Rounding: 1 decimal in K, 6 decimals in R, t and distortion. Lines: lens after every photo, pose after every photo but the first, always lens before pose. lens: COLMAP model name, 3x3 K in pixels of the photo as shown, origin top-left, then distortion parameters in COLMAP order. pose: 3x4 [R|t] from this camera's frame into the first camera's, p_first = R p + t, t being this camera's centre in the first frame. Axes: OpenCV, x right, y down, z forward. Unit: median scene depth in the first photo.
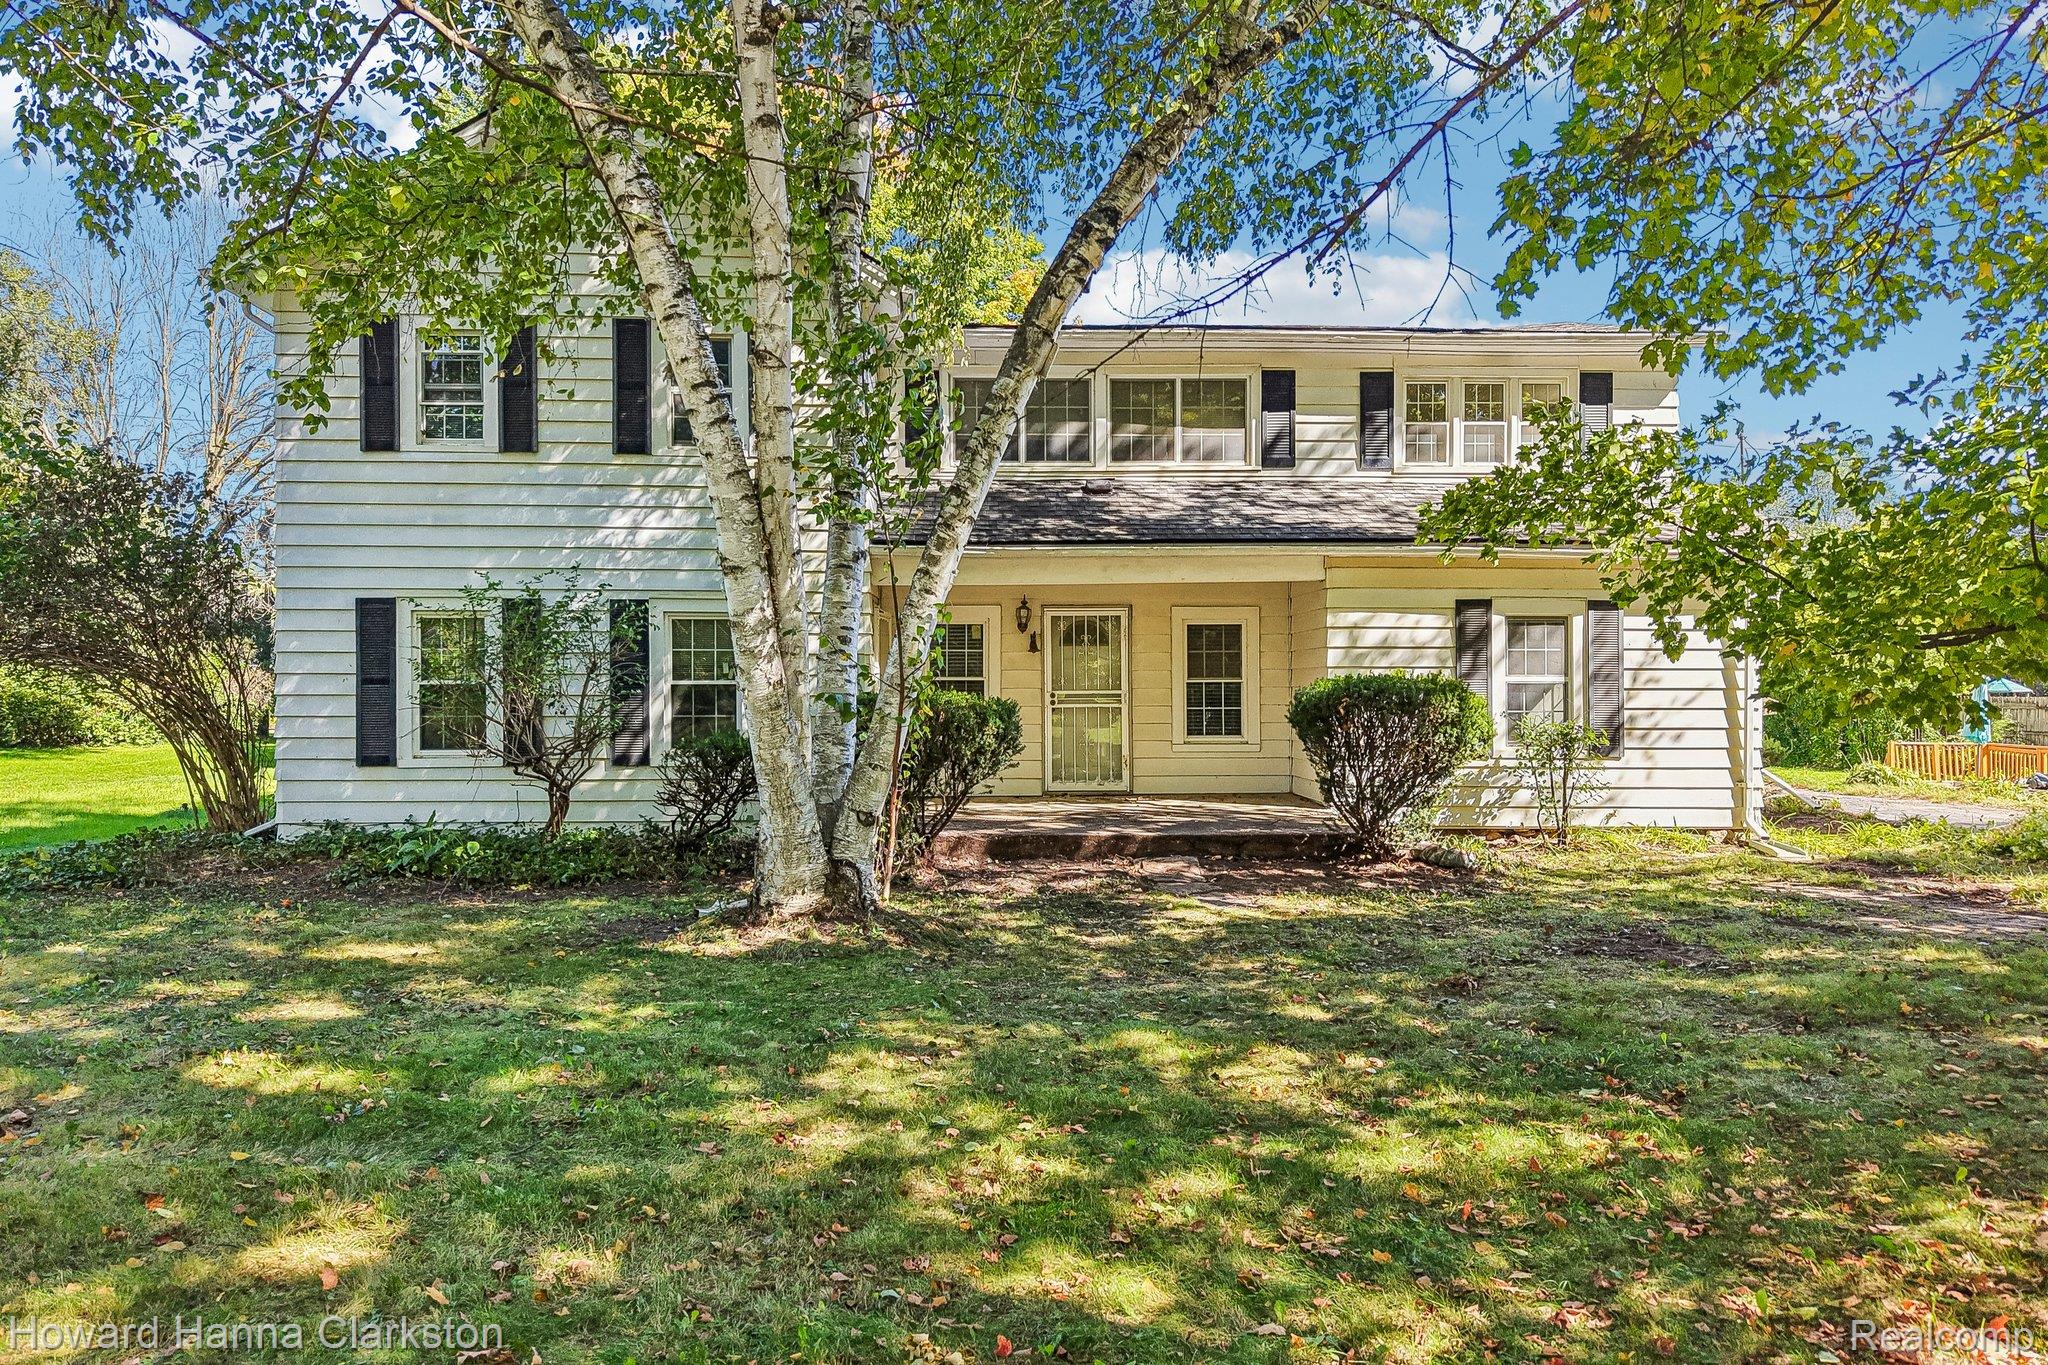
lens RADIAL K [[1394.1, 0, 1024.0], [0, 1394.1, 682.5], [0, 0, 1]] dist [-0.006621, -0.001855]
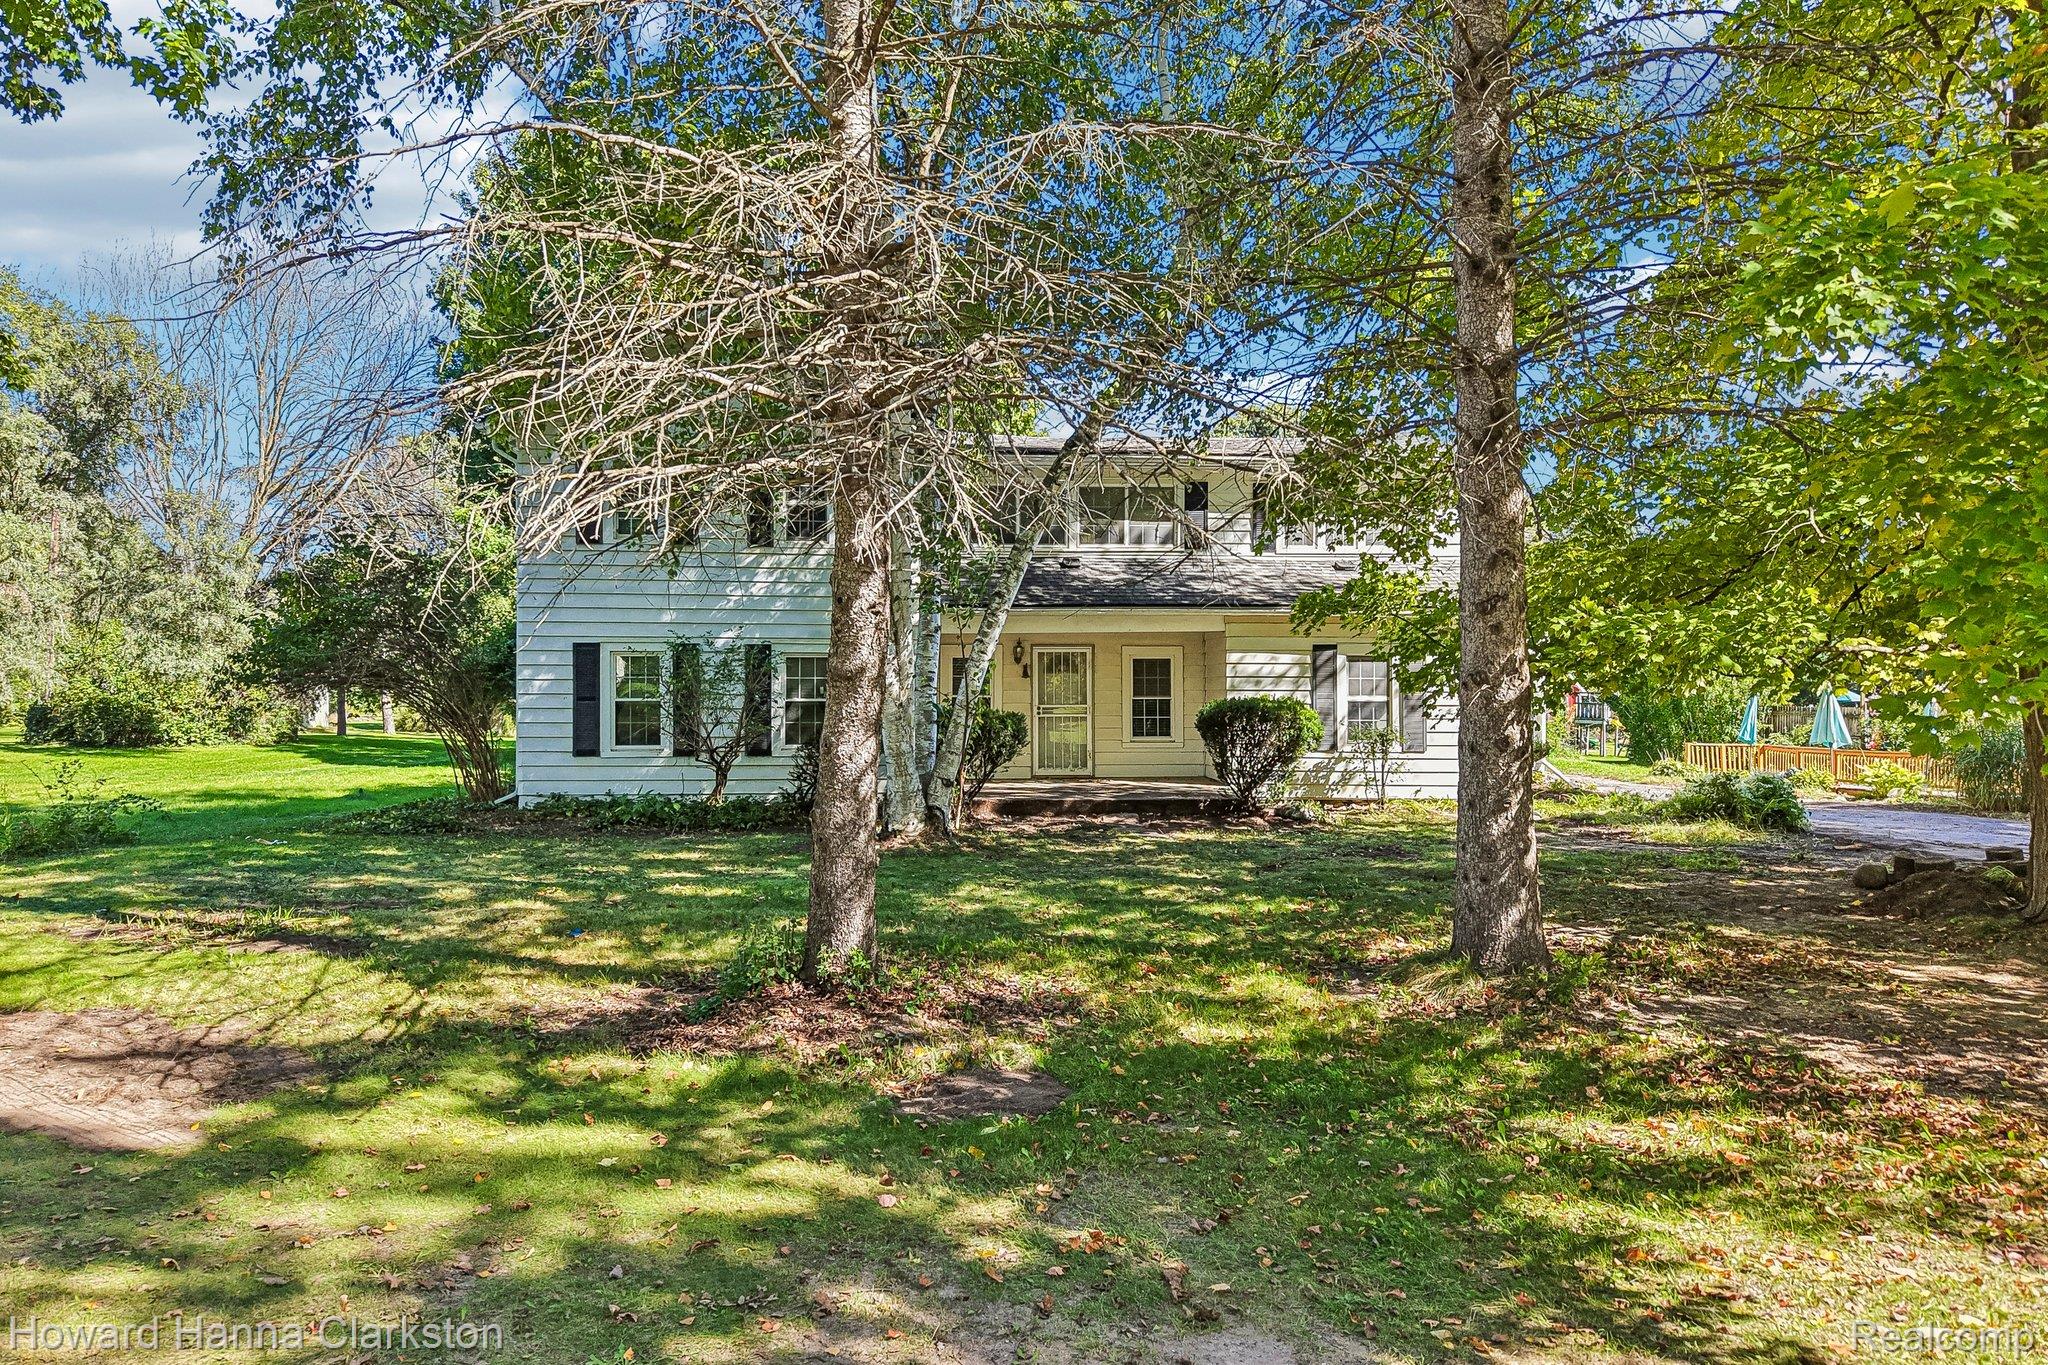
lens RADIAL K [[1433.3, 0, 1024.0], [0, 1433.3, 682.5], [0, 0, 1]] dist [0.003634, -0.000715]
pose [[0.999362, 0.002714, 0.035622, -0.054168], [-0.002657, 0.999995, -0.001648, -0.016975], [-0.035627, 0.001553, 0.999364, -0.539332]]
